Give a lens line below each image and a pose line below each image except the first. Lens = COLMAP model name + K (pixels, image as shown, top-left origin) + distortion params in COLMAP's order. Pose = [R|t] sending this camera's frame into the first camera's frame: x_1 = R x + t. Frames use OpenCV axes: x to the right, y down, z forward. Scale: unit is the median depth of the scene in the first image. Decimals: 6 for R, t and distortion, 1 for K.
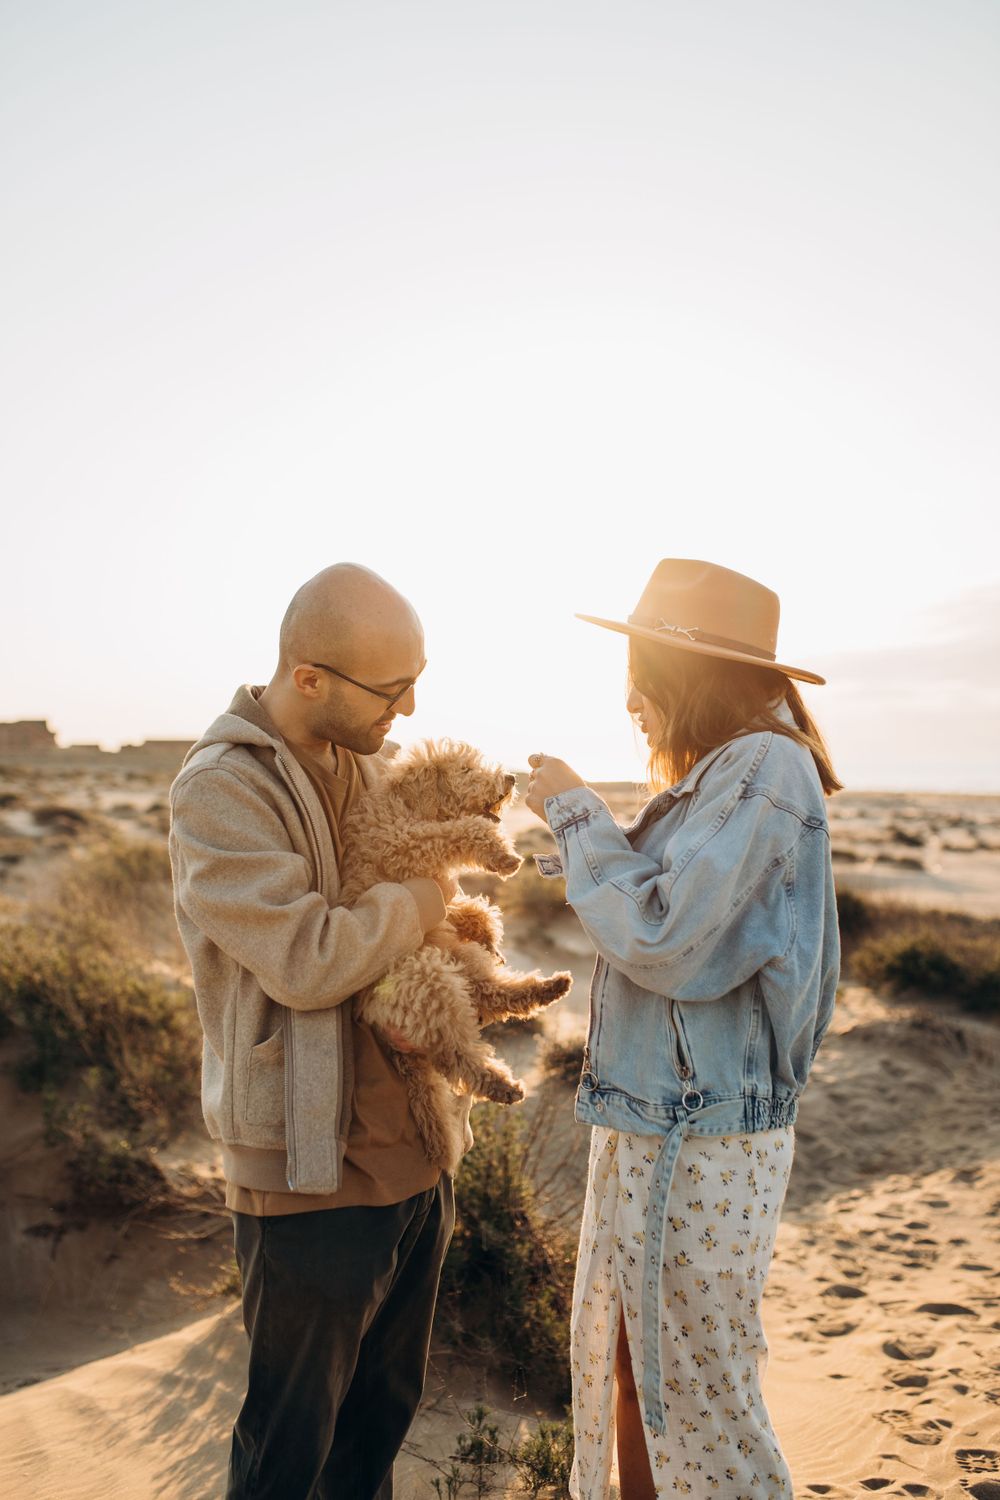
lens RADIAL K [[1434.9, 0, 500.0], [0, 1434.9, 750.0], [0, 0, 1]] dist [-0.064634, 0.103370]
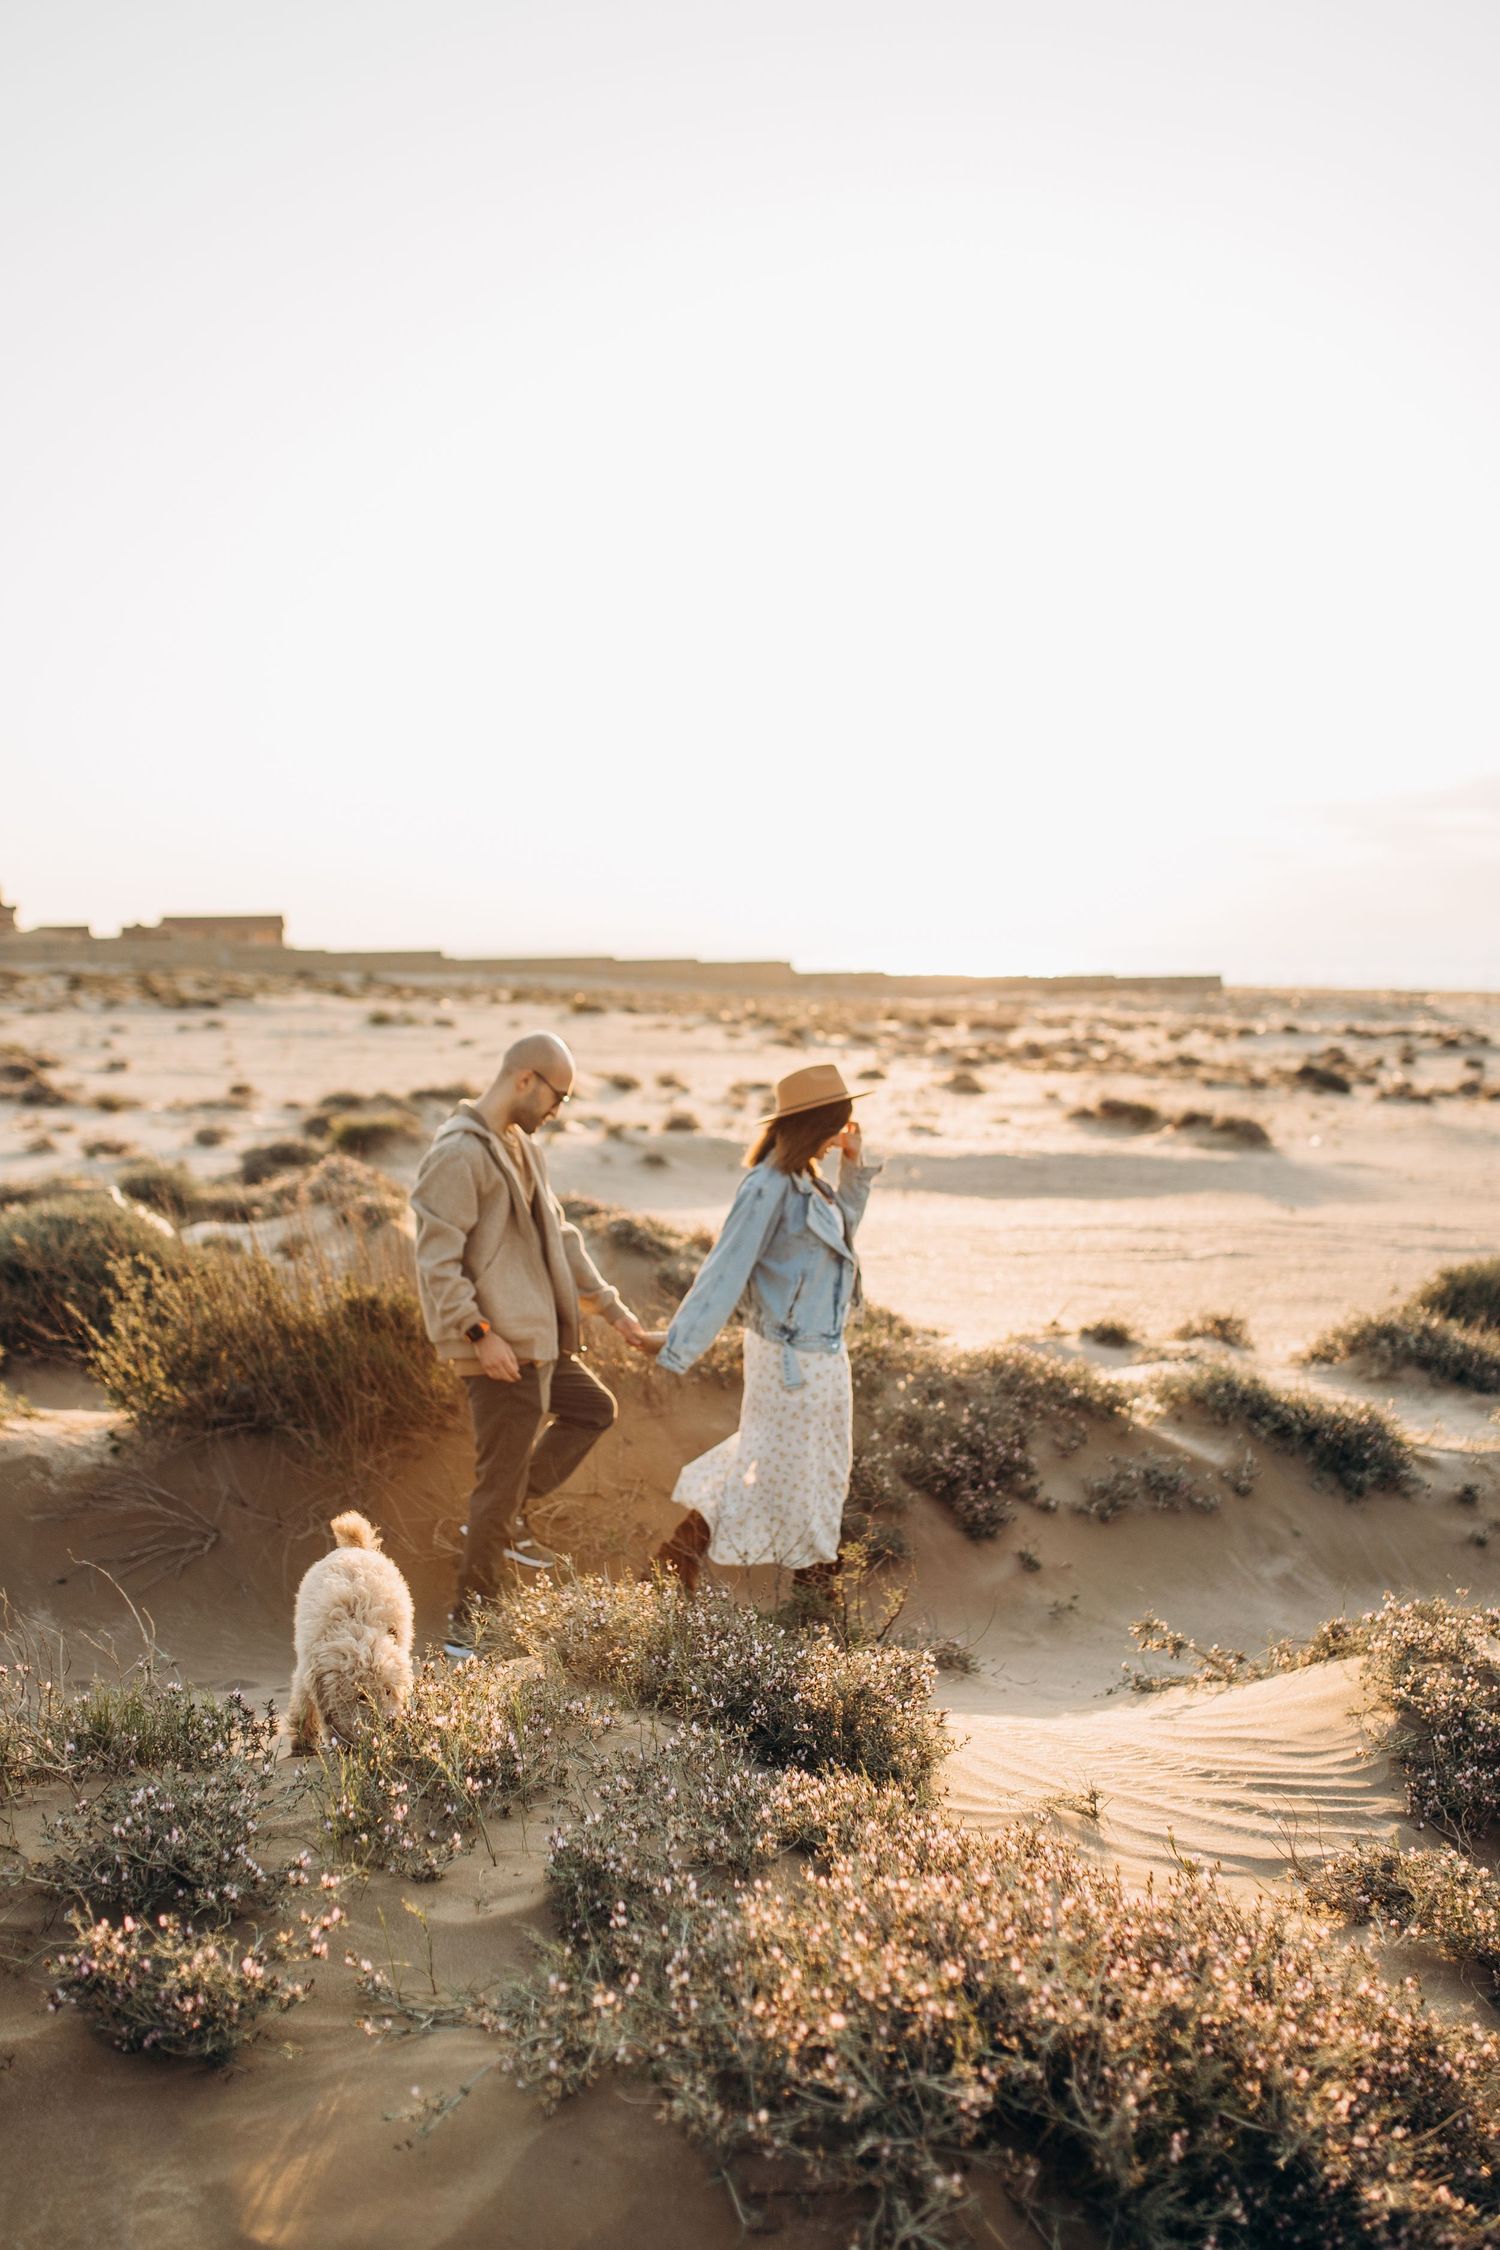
lens RADIAL K [[2233.5, 0, 750.0], [0, 2233.5, 1125.0], [0, 0, 1]] dist [-0.063862, 0.108518]
pose [[0.999465, -0.006826, -0.032000, 0.790908], [0.009525, 0.996338, 0.084970, 0.069601], [0.031303, -0.085229, 0.995870, 1.403646]]
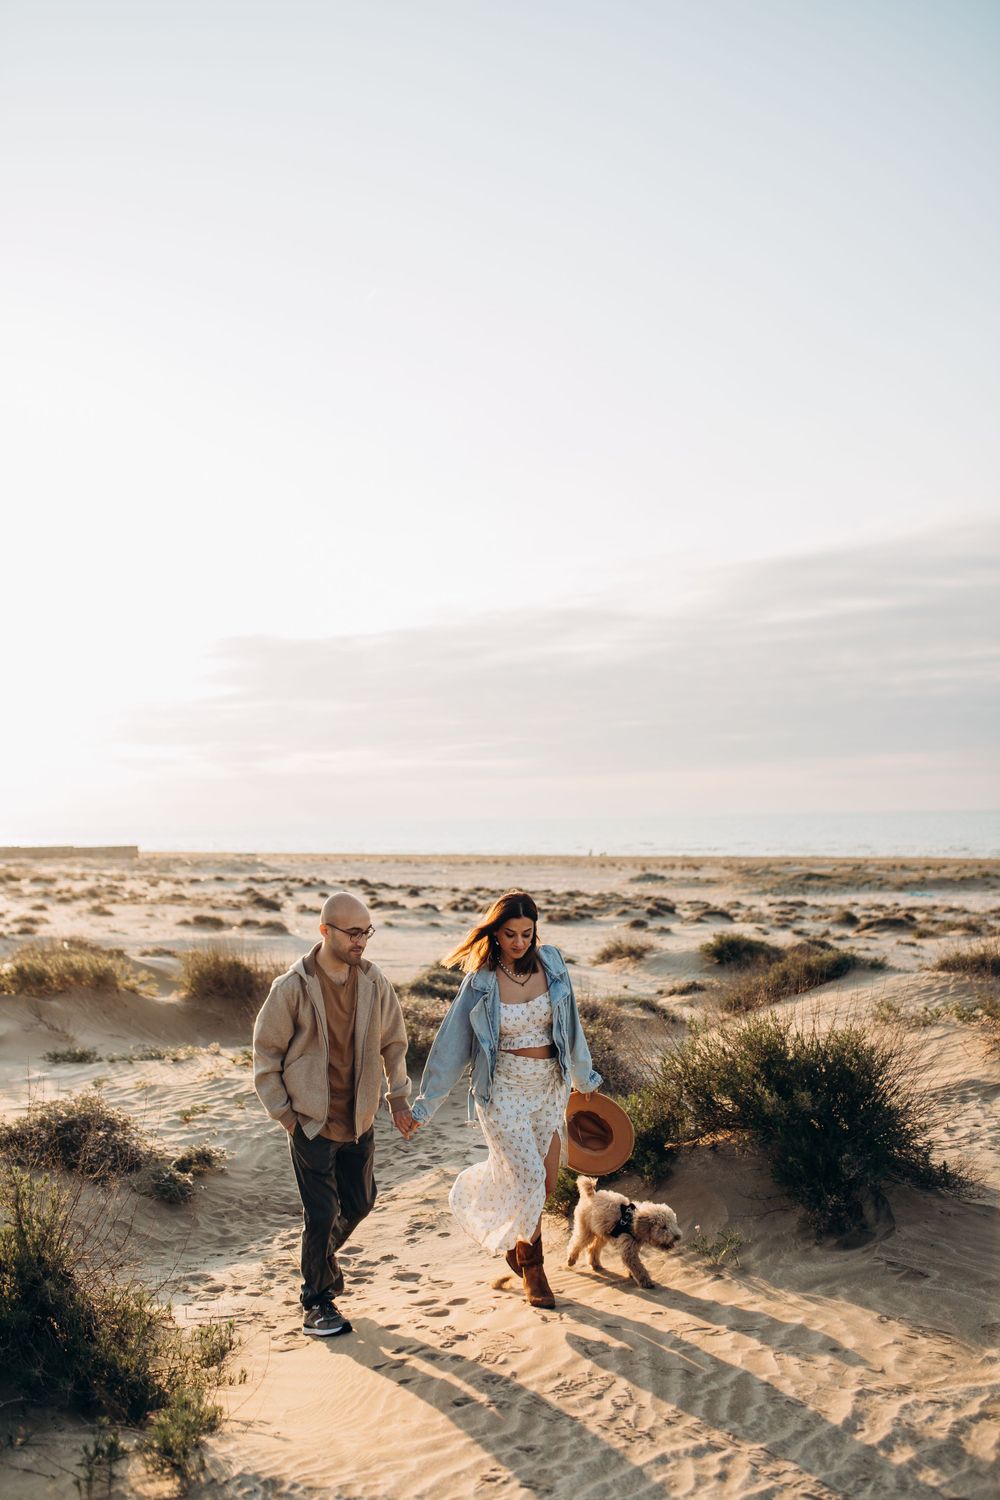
lens RADIAL K [[1430.9, 0, 500.0], [0, 1430.9, 750.0], [0, 0, 1]] dist [-0.064106, 0.099006]
pose [[0.901110, 0.009838, 0.433480, -0.101835], [0.009326, 0.999072, -0.042061, -0.027029], [-0.433491, 0.041944, 0.900181, -0.120148]]
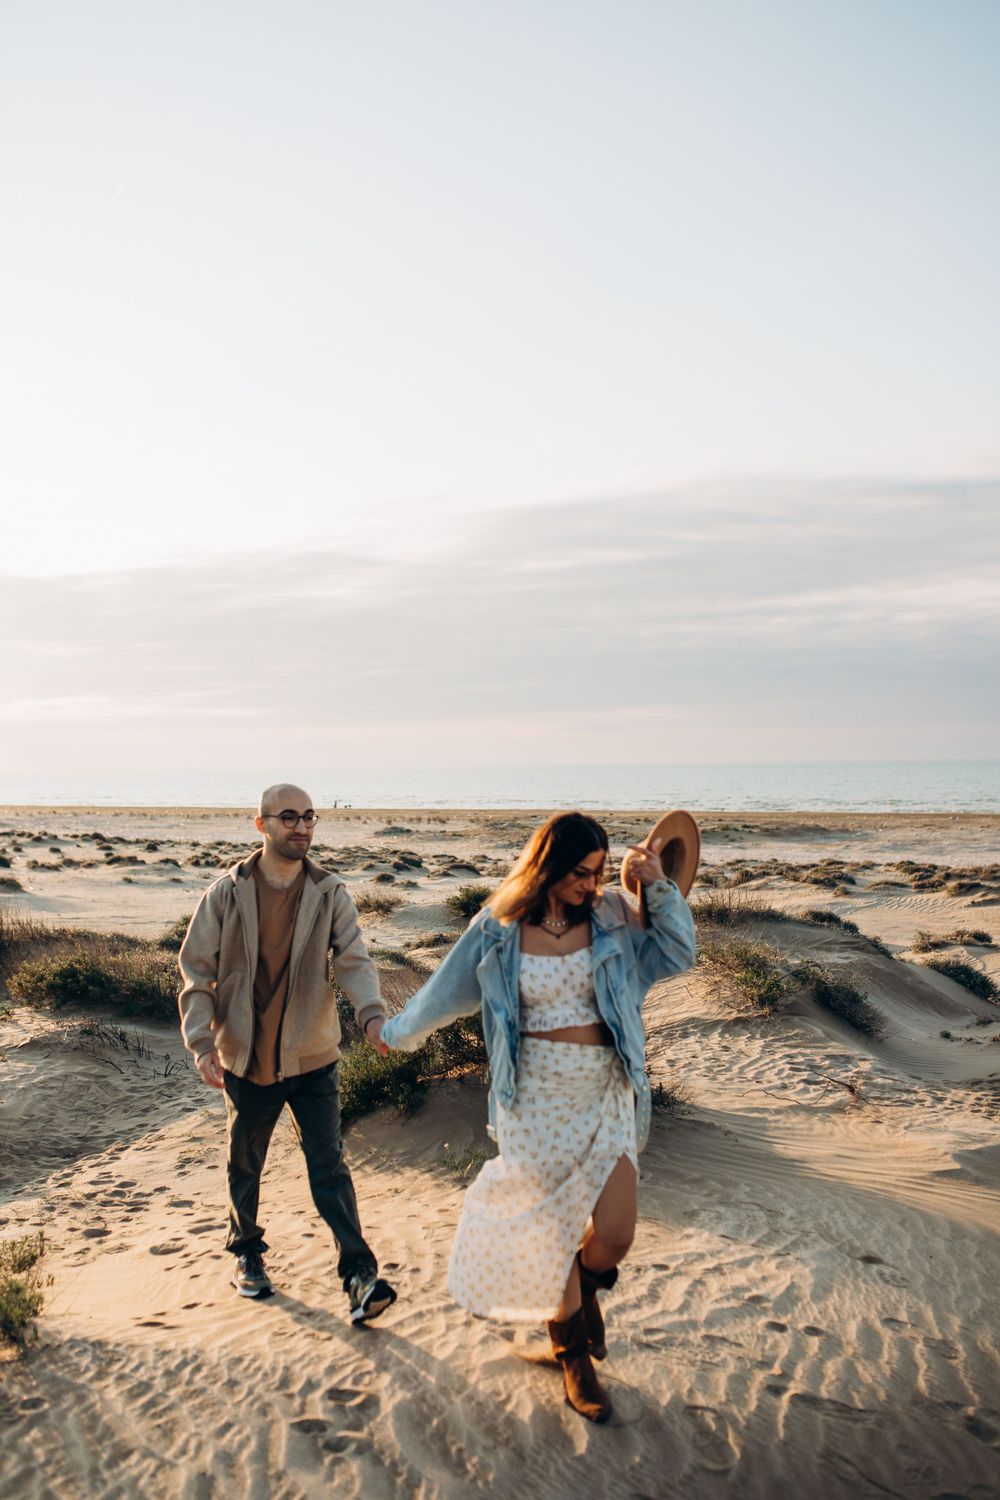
lens RADIAL K [[1475.7, 0, 500.0], [0, 1475.7, 750.0], [0, 0, 1]] dist [-0.064971, 0.110668]
pose [[0.811873, 0.000509, 0.583833, -0.179688], [0.004077, 0.999970, -0.006542, -0.038063], [-0.583819, 0.007691, 0.811847, -0.230781]]
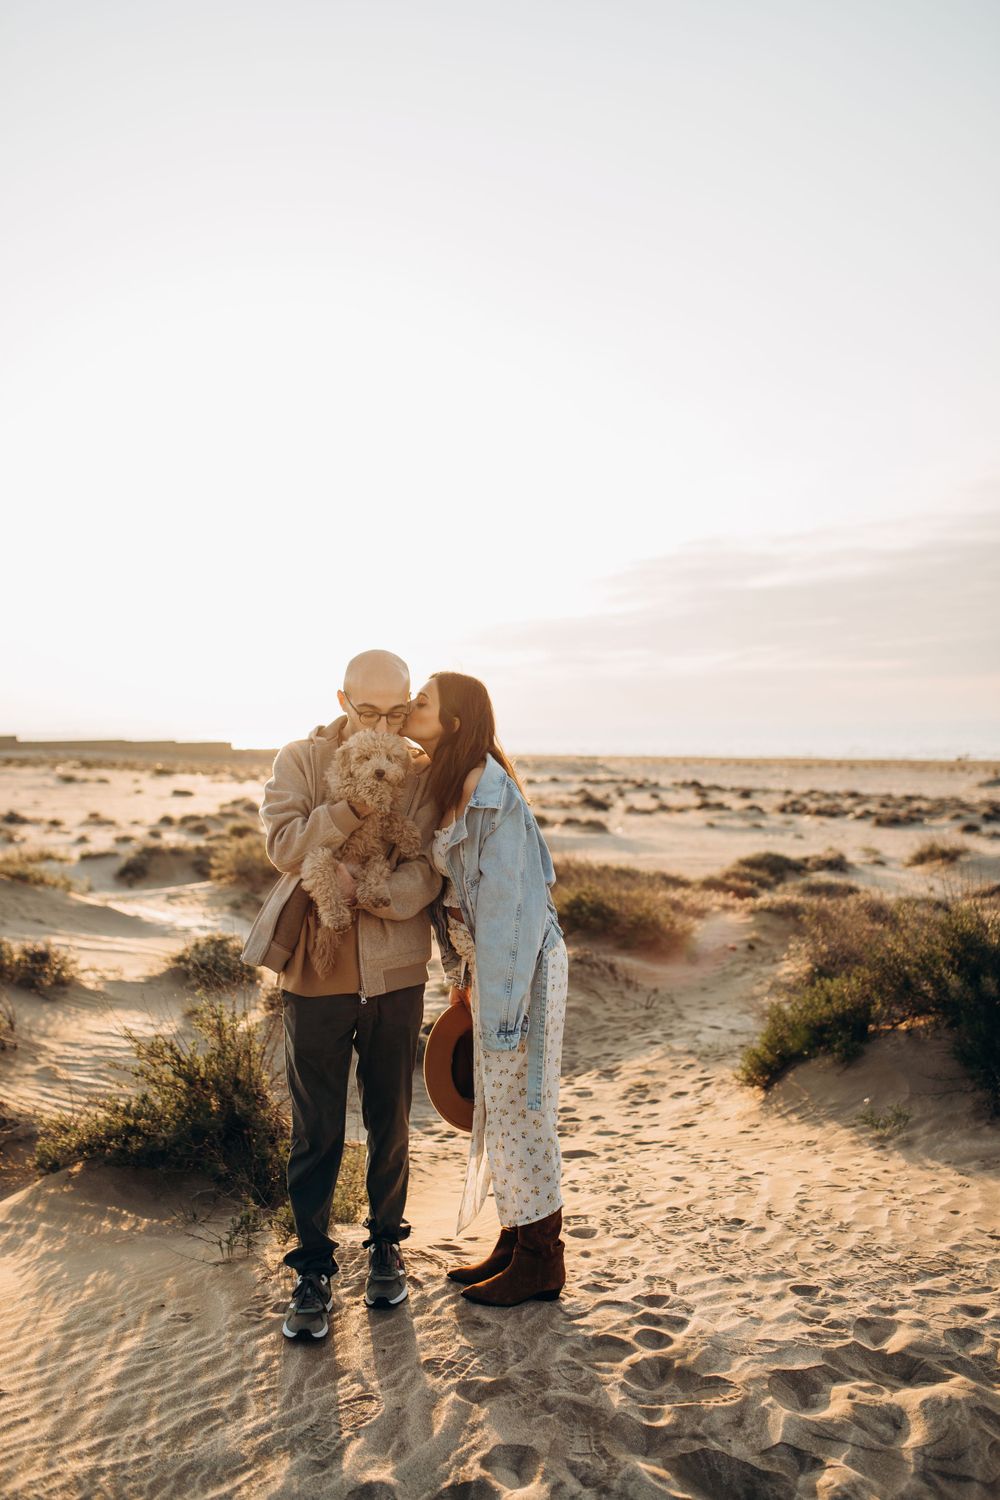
lens RADIAL K [[1434.9, 0, 500.0], [0, 1434.9, 750.0], [0, 0, 1]] dist [-0.064634, 0.103370]
pose [[0.978340, -0.015963, 0.206386, -0.022930], [0.011461, 0.999670, 0.022990, -0.016959], [-0.206685, -0.020126, 0.978201, -0.215450]]
